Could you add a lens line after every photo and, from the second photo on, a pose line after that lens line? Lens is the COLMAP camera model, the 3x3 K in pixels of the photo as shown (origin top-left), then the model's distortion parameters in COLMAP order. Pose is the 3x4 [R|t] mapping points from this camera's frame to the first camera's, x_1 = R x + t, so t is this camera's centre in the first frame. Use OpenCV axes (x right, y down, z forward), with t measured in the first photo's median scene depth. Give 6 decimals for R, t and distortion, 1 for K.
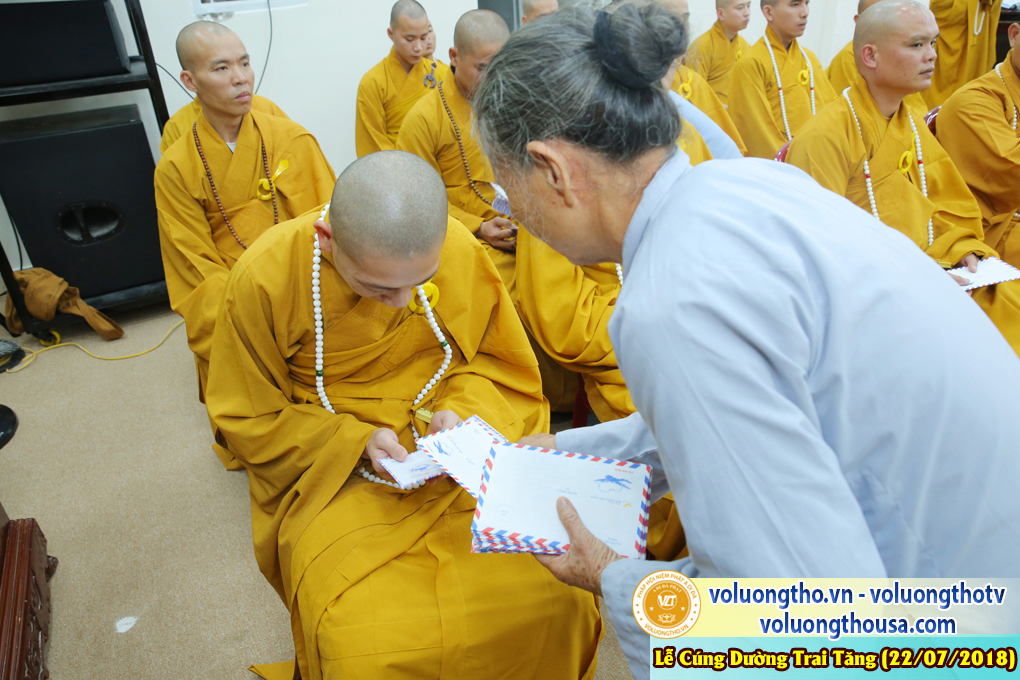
lens RADIAL K [[692.7, 0, 504.6], [0, 692.7, 337.0], [0, 0, 1]] dist [-0.082795, 0.041293]
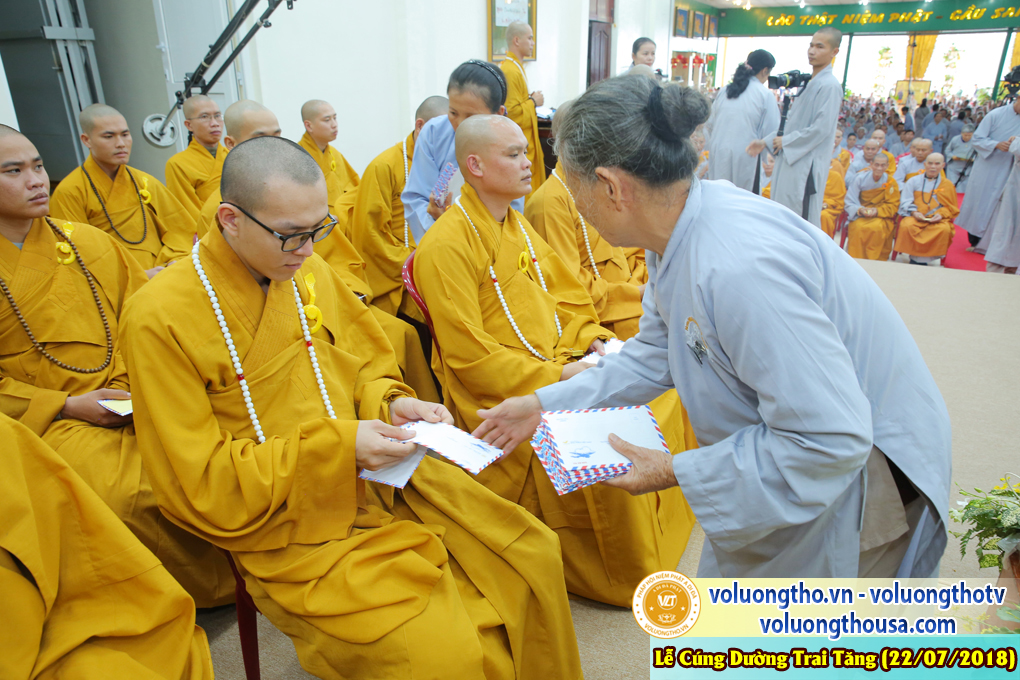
lens RADIAL K [[692.7, 0, 510.4], [0, 692.7, 340.9], [0, 0, 1]] dist [-0.082795, 0.041293]
pose [[0.844857, -0.151440, 0.513110, 0.014936], [0.220717, 0.972338, -0.076443, -0.066011], [-0.487340, 0.177835, 0.854912, 0.125024]]
